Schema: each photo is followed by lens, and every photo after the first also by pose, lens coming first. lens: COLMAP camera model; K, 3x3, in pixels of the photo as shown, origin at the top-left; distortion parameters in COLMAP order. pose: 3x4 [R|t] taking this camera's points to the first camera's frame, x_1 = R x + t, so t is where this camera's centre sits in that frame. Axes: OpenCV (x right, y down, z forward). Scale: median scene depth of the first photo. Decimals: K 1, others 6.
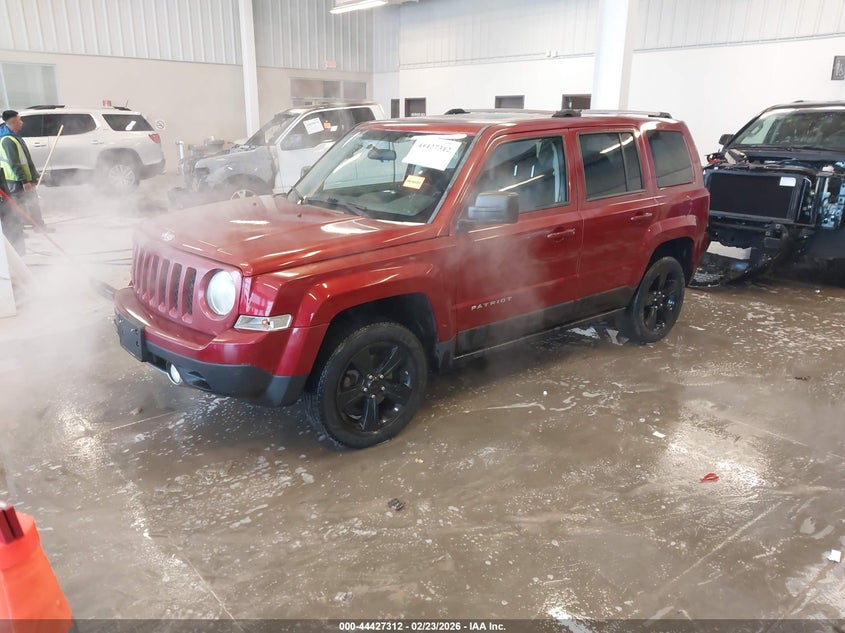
lens RADIAL K [[672.5, 0, 422.2], [0, 672.5, 318.1], [0, 0, 1]] dist [0.009565, 0.003519]
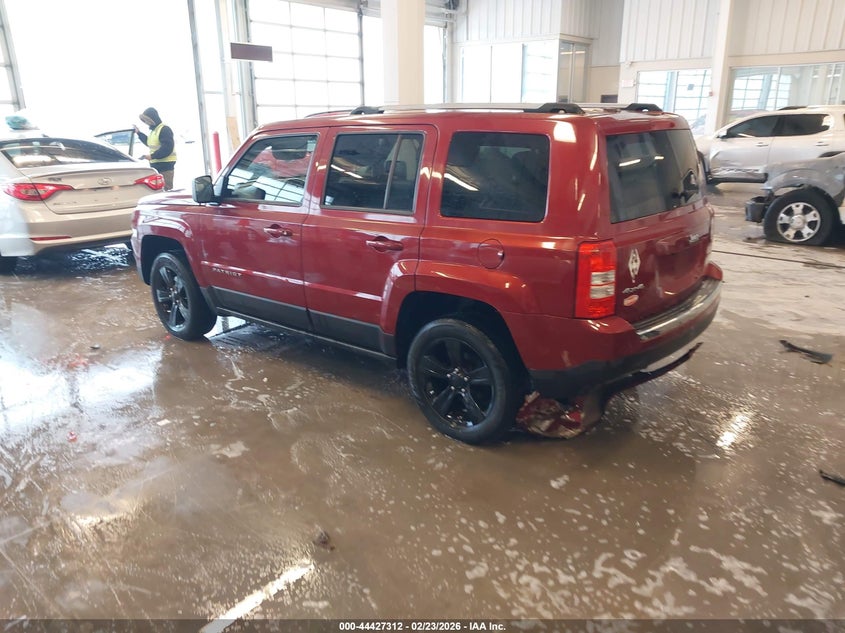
lens RADIAL K [[672.5, 0, 422.2], [0, 672.5, 318.1], [0, 0, 1]] dist [0.009565, 0.003519]
pose [[0.166399, 0.277909, -0.946086, 1.166724], [-0.273229, 0.934888, 0.226564, -0.277067], [0.947448, 0.220798, 0.231497, 0.949899]]
